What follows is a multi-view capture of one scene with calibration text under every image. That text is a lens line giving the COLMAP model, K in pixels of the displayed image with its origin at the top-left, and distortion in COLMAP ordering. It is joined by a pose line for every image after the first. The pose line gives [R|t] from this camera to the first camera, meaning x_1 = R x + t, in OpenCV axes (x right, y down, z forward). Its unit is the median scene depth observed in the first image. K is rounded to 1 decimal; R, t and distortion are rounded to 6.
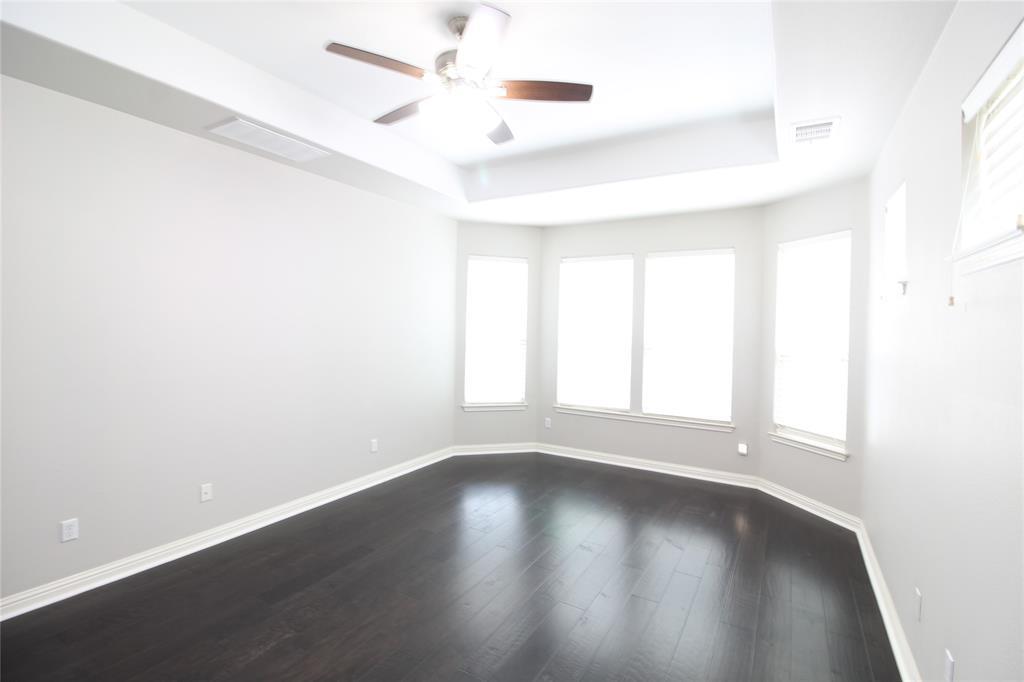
lens RADIAL K [[474.6, 0, 514.9], [0, 474.6, 324.5], [0, 0, 1]] dist [0.000278, -0.013051]
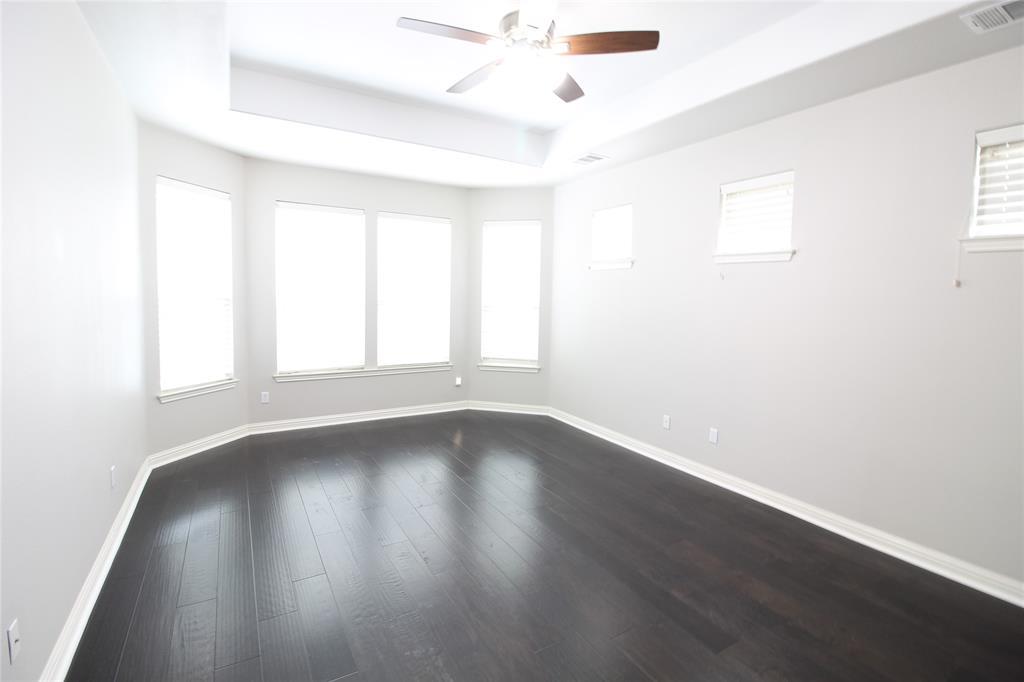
lens RADIAL K [[474.6, 0, 514.9], [0, 474.6, 324.5], [0, 0, 1]] dist [0.000278, -0.013051]
pose [[0.490693, -0.067464, 0.868717, -0.485897], [-0.013205, 0.996308, 0.084831, 0.001299], [-0.871232, -0.053097, 0.487991, 0.230155]]
